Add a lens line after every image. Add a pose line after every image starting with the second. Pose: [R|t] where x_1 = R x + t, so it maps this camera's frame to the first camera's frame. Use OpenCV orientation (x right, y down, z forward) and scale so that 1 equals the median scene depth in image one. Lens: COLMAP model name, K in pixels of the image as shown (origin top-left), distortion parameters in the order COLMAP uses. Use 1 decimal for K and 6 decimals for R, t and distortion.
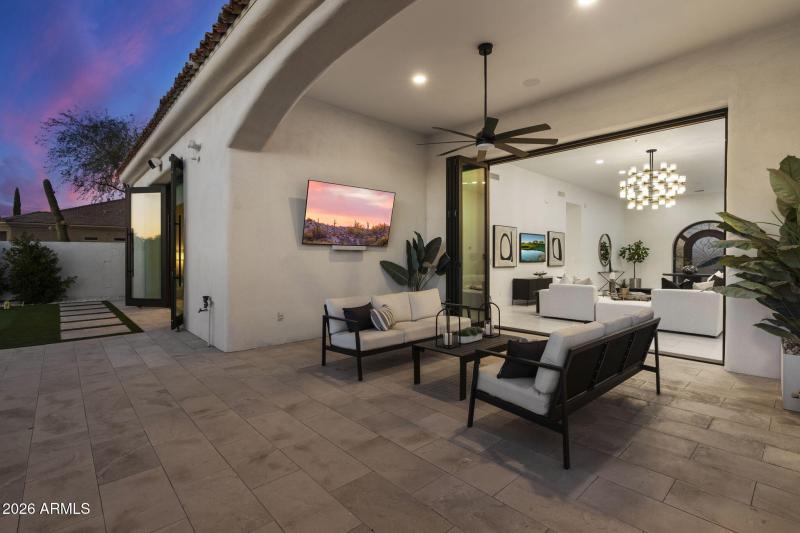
lens RADIAL K [[370.3, 0, 383.0], [0, 370.3, 260.0], [0, 0, 1]] dist [0.001854, 0.000625]
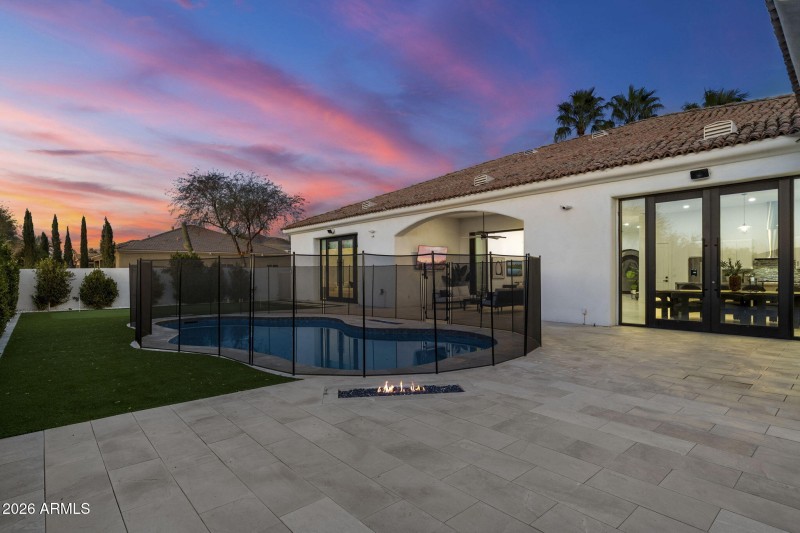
lens RADIAL K [[414.9, 0, 377.1], [0, 414.9, 278.7], [0, 0, 1]] dist [-0.011088, -0.001166]
pose [[0.999936, -0.008489, -0.007491, -0.400777], [0.008523, 0.999954, 0.004480, 0.007091], [0.007453, -0.004544, 0.999962, -1.663982]]
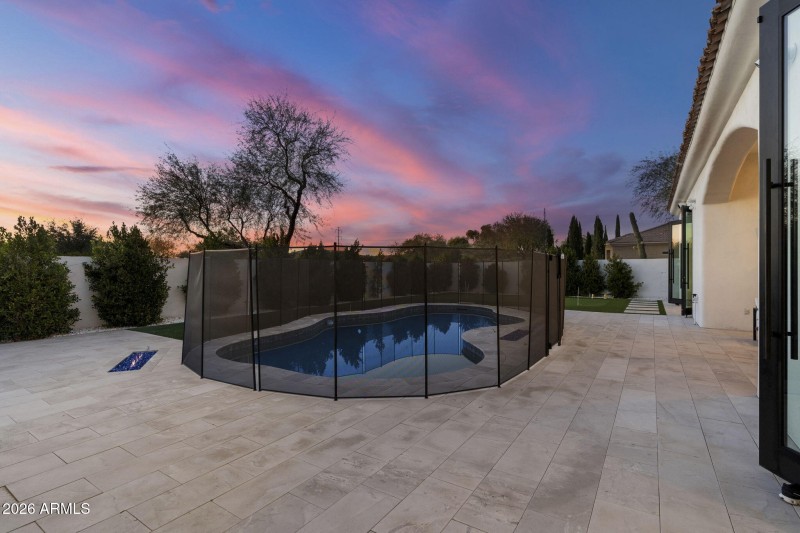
lens RADIAL K [[387.7, 0, 404.6], [0, 387.7, 262.3], [0, 0, 1]] dist [-0.005715, 0.000171]
pose [[0.271288, -0.015414, -0.962375, 0.683203], [-0.005997, 0.999825, -0.017704, -0.003562], [0.962480, 0.010574, 0.271148, -0.556609]]
